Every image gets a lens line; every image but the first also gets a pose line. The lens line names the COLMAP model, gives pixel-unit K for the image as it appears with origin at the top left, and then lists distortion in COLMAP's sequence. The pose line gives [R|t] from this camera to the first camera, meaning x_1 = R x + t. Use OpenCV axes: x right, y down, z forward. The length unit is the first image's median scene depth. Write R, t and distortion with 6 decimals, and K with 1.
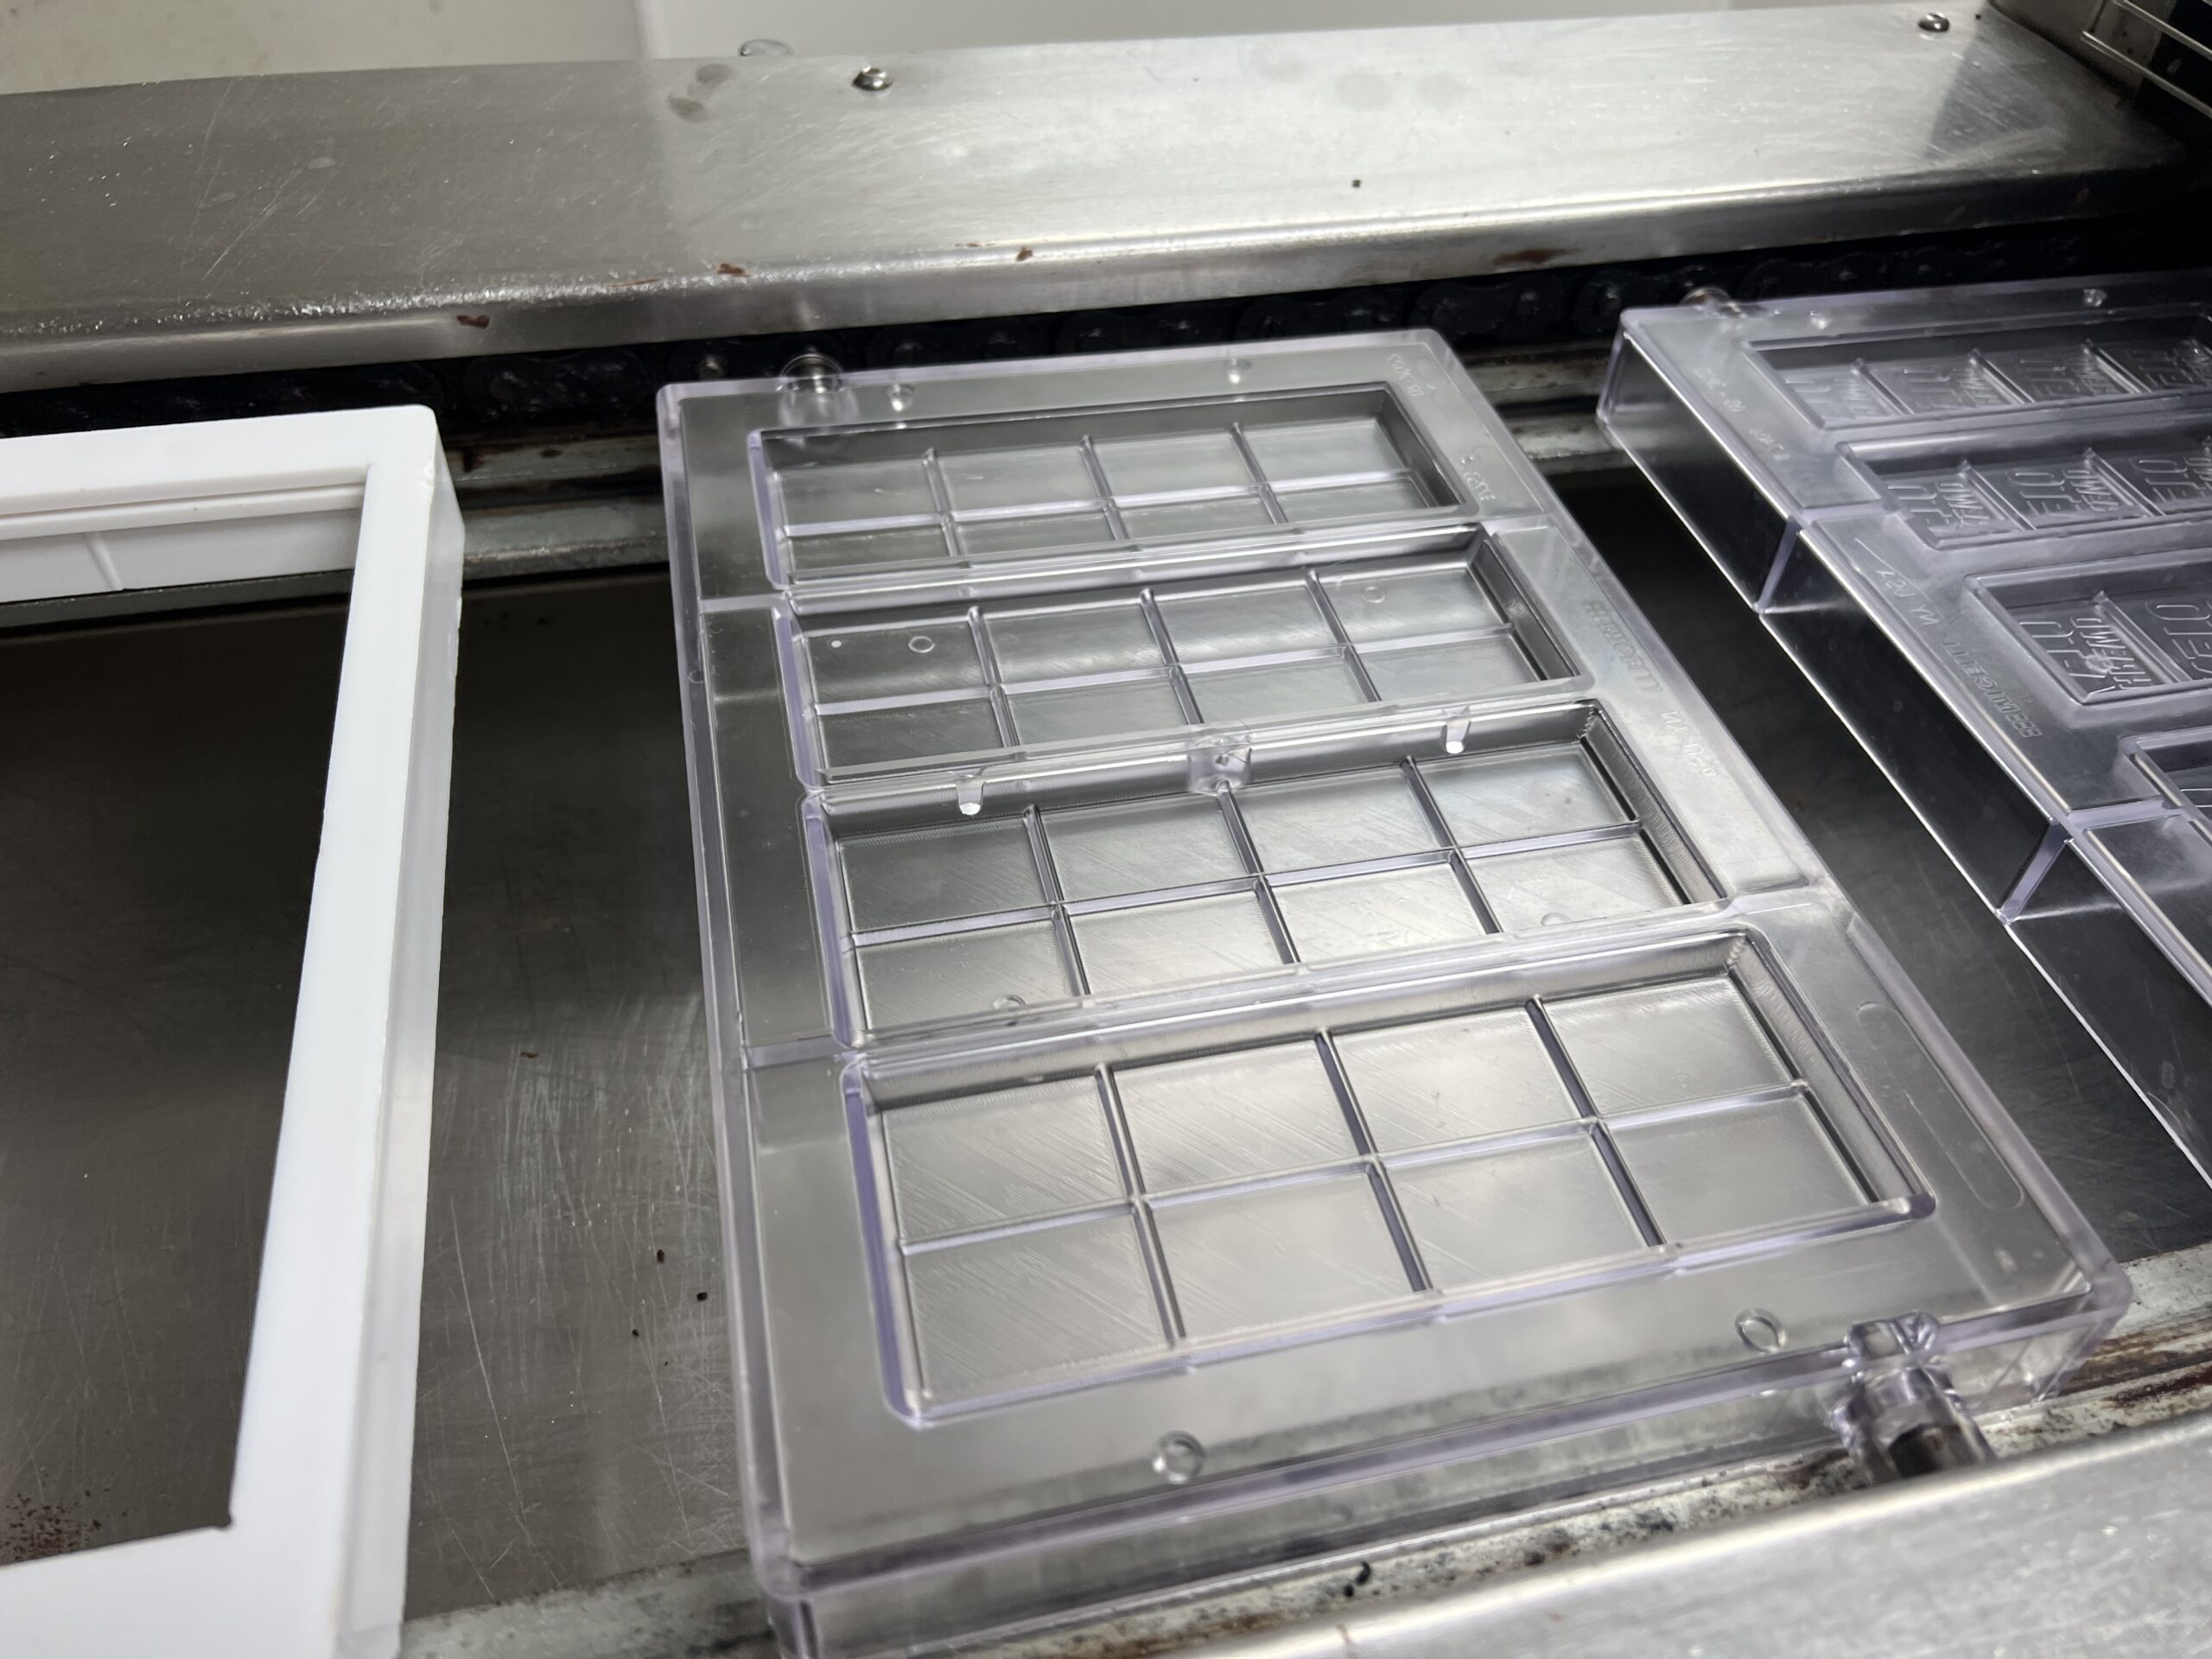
lens RADIAL K [[1705.4, 0, 1154.2], [0, 1705.4, 827.2], [0, 0, 1]] dist [-0.067448, 0.091595]
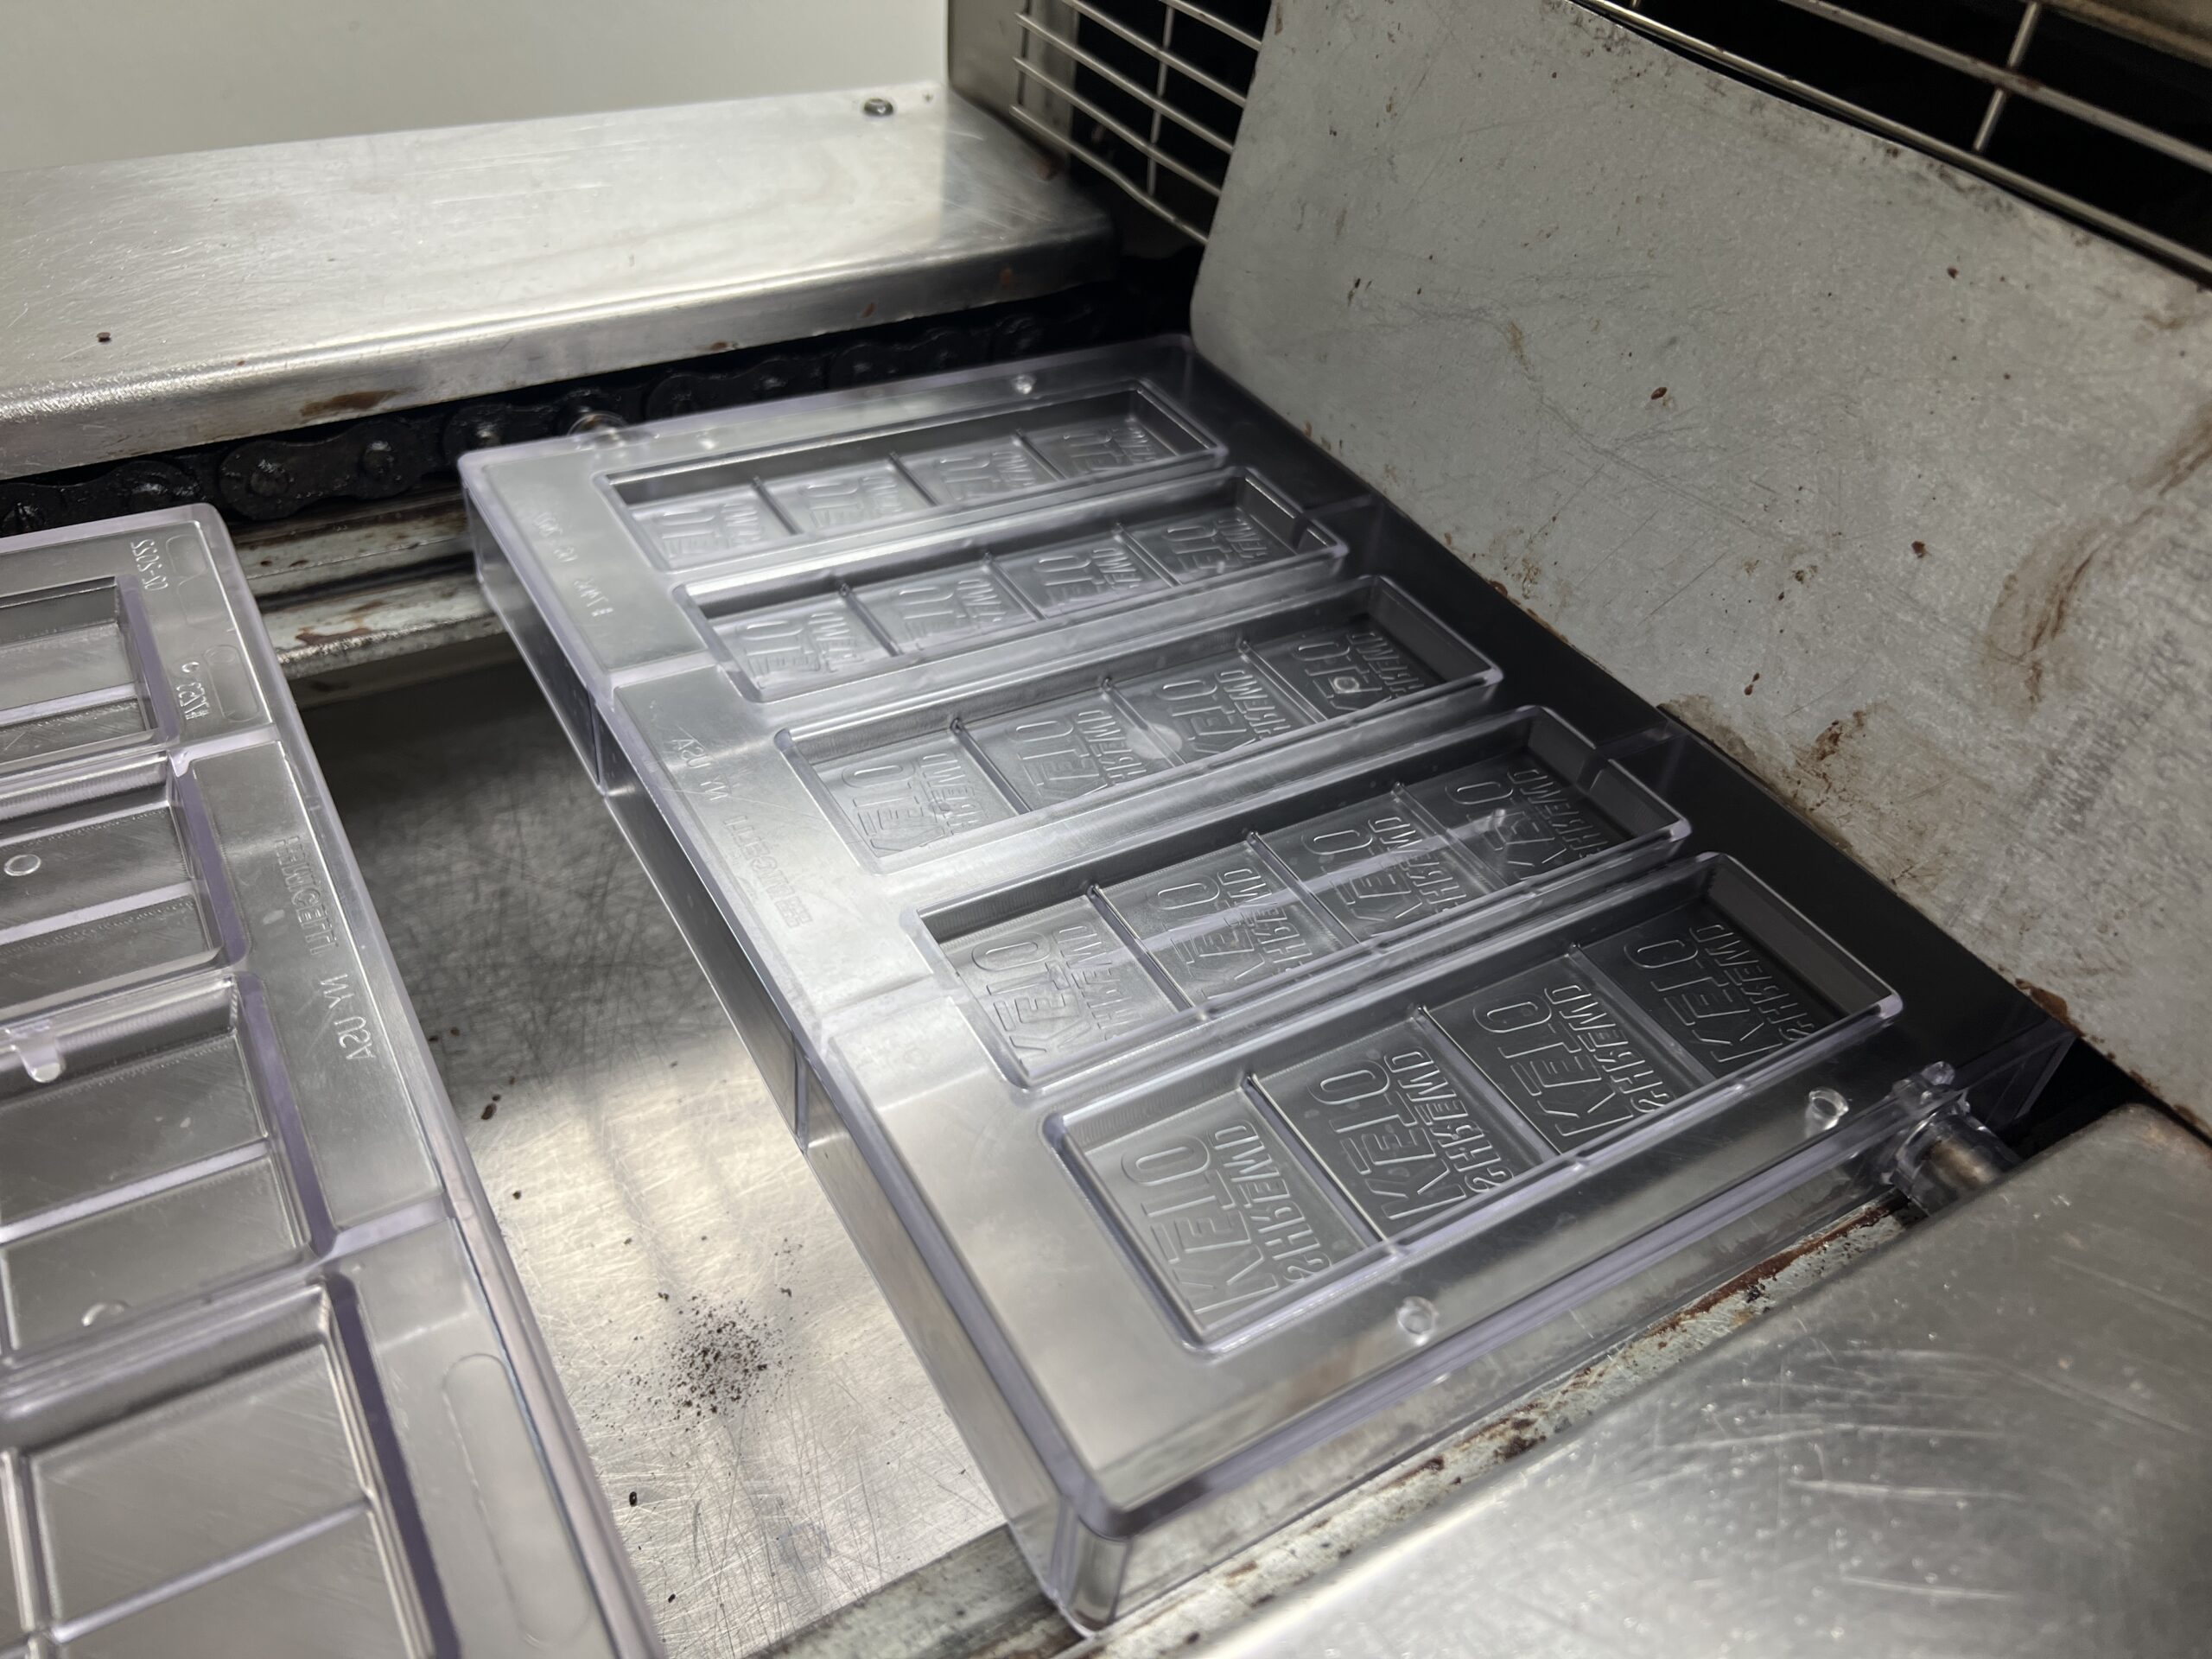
lens RADIAL K [[1683.5, 0, 1101.0], [0, 1683.5, 807.8], [0, 0, 1]] dist [0.006349, -0.014490]
pose [[0.954632, -0.156128, 0.253579, 0.328376], [0.167793, 0.985508, -0.024905, -0.049386], [-0.246016, 0.066324, 0.966994, 0.093755]]
